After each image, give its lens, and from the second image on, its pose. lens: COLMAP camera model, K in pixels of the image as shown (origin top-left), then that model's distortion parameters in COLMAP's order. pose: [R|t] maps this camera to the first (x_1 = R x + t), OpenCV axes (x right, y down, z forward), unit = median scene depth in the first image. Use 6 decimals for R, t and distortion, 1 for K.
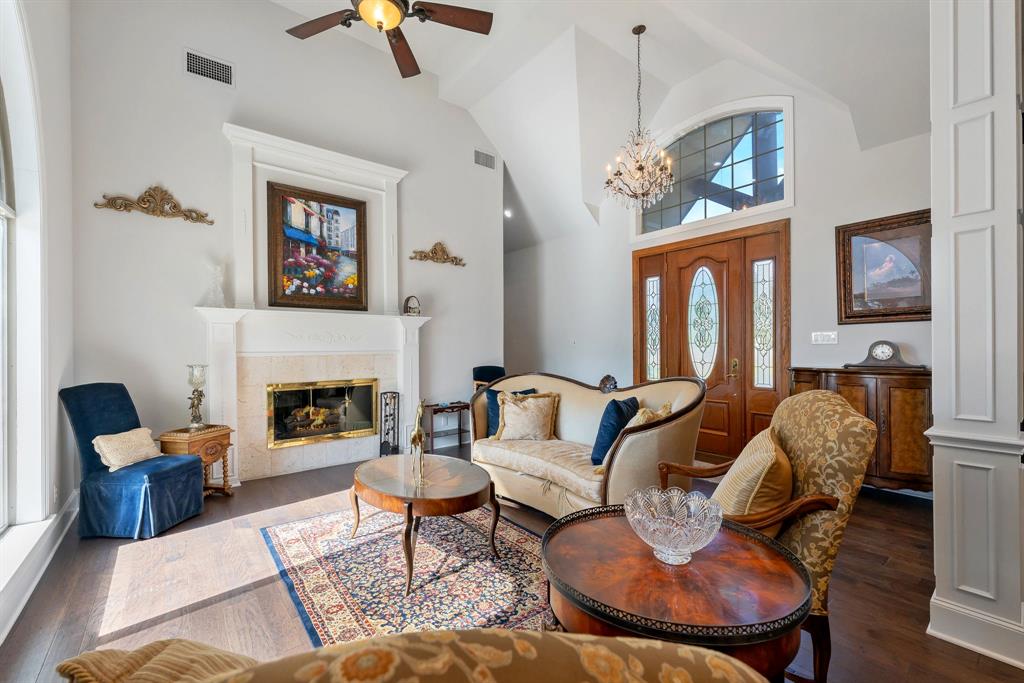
lens RADIAL K [[435.4, 0, 512.0], [0, 435.4, 341.5], [0, 0, 1]] dist [-0.001109, -0.000392]
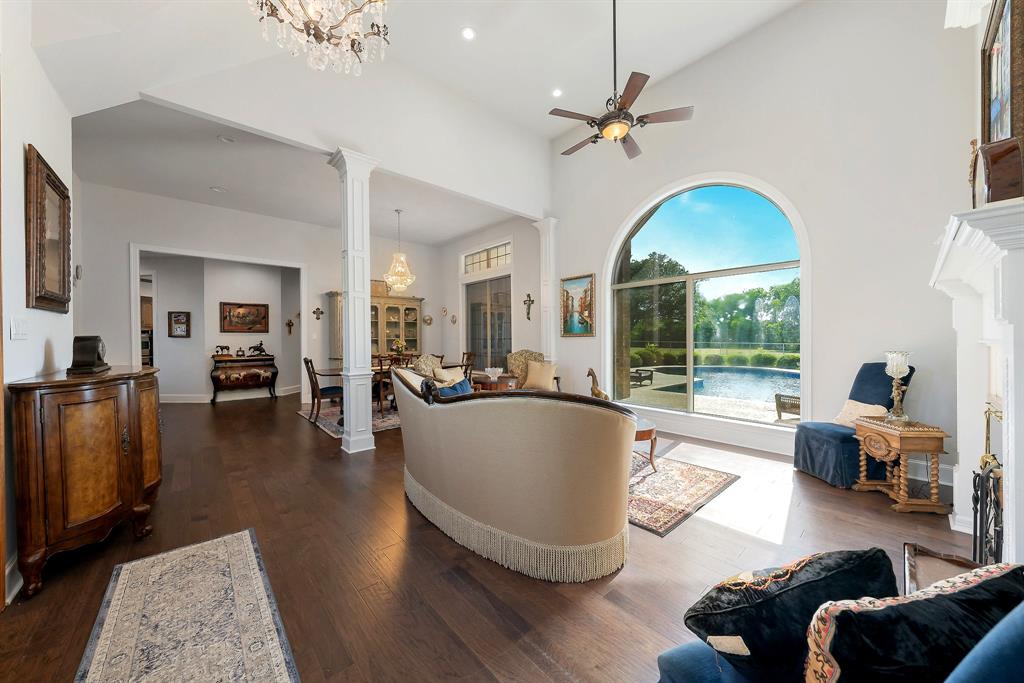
lens RADIAL K [[357.4, 0, 512.0], [0, 357.4, 341.5], [0, 0, 1]] dist [-0.000028, -0.000001]
pose [[-0.998354, 0.008566, -0.056706, 0.093769], [0.009207, 0.999897, -0.011043, 0.025355], [0.056606, -0.011547, -0.998330, 1.296593]]
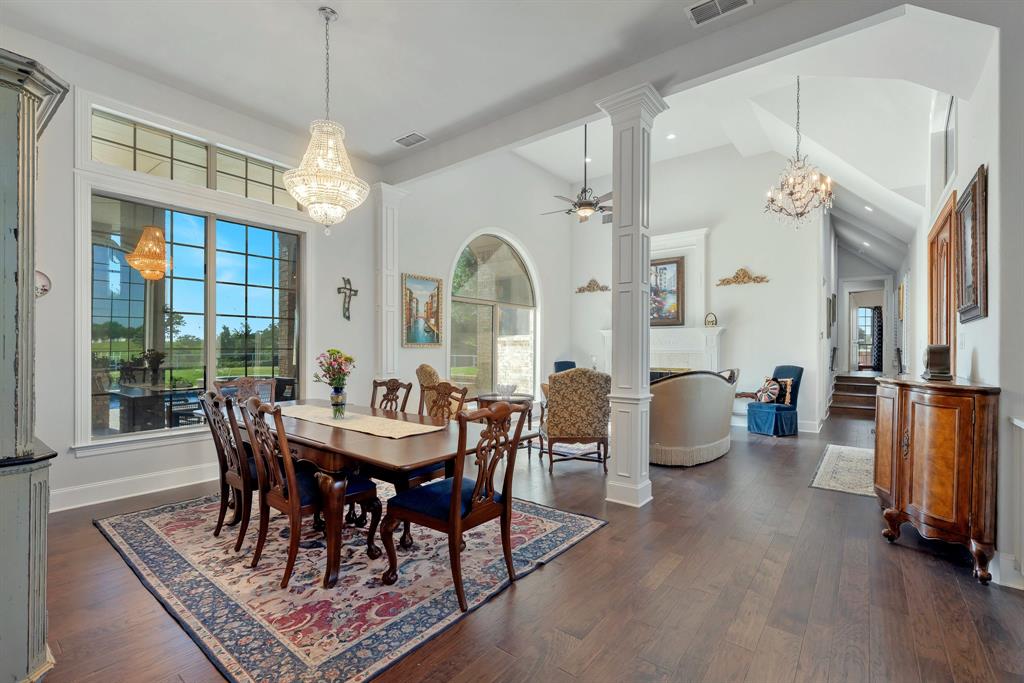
lens RADIAL K [[448.2, 0, 512.0], [0, 448.2, 341.5], [0, 0, 1]] dist [-0.015454, 0.000046]
pose [[0.234408, -0.010768, -0.972079, 1.148529], [0.012968, 0.999884, -0.007949, -0.006310], [0.972052, -0.010743, 0.234520, 0.006135]]
